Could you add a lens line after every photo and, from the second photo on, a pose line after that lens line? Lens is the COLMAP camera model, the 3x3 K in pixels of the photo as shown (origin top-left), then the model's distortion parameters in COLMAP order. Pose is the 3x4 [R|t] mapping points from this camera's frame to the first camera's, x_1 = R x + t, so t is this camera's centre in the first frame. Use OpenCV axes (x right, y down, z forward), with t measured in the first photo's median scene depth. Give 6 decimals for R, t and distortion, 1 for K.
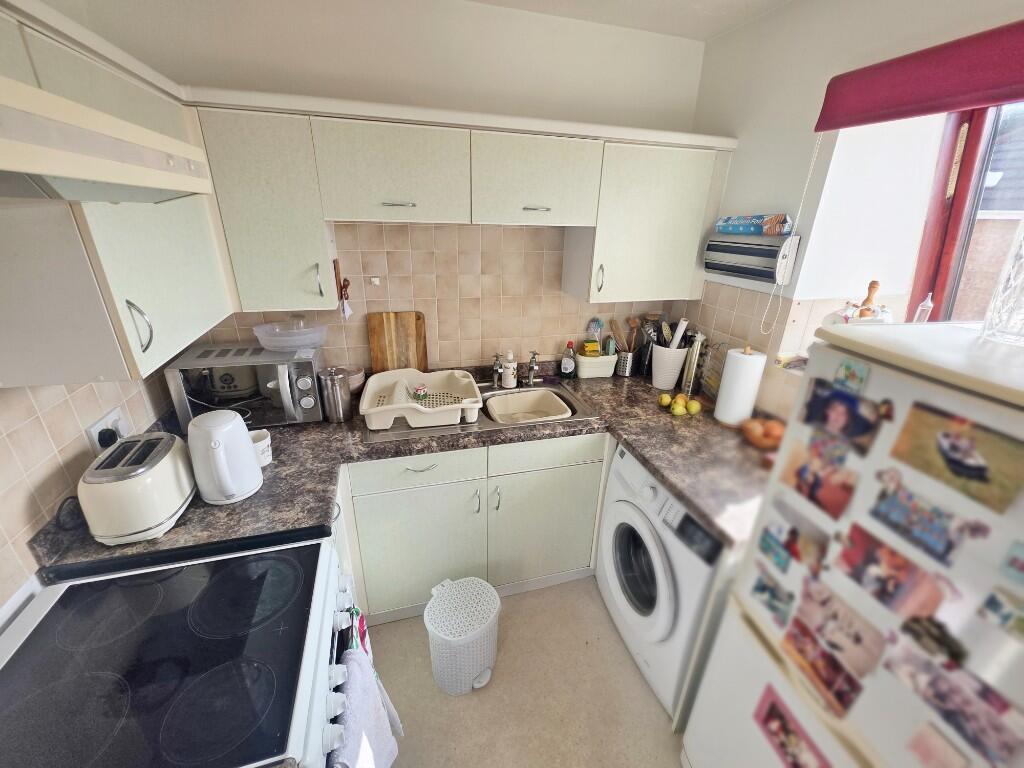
lens RADIAL K [[410.2, 0, 508.3], [0, 410.2, 387.7], [0, 0, 1]] dist [0.005723, 0.000088]
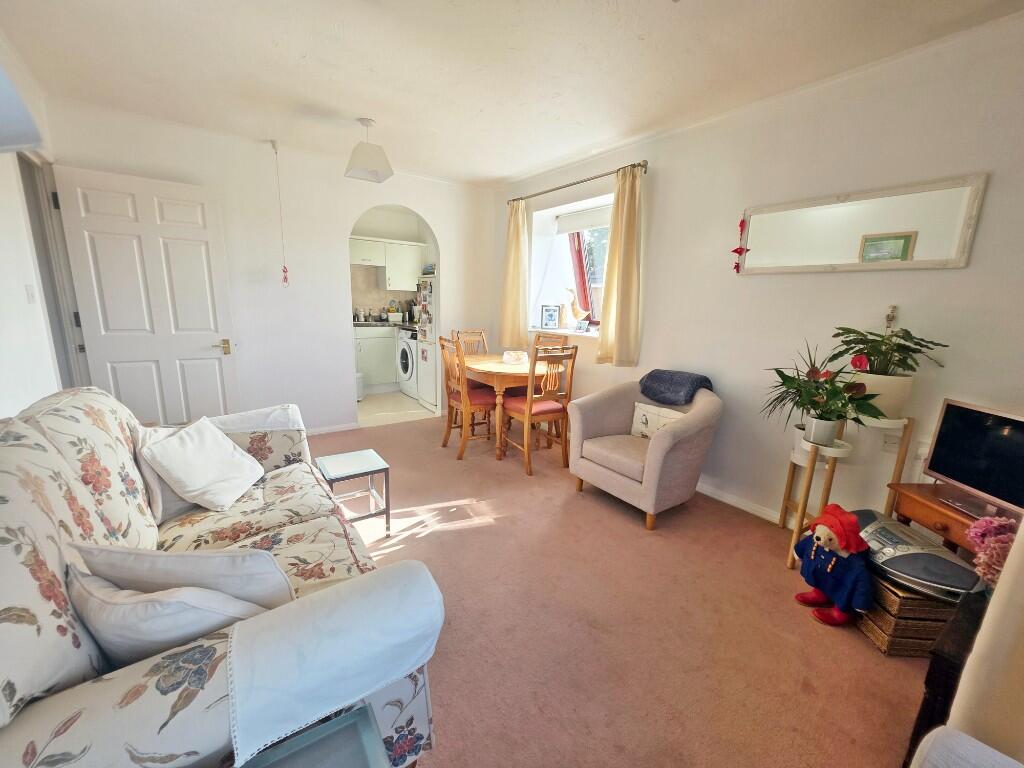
lens RADIAL K [[448.5, 0, 512.0], [0, 448.5, 384.0], [0, 0, 1]] dist [0.001358, 0.000032]
pose [[0.943720, -0.065501, 0.324196, -0.061373], [0.131180, 0.973927, -0.185088, 1.340283], [-0.303619, 0.217200, 0.927707, -2.467031]]
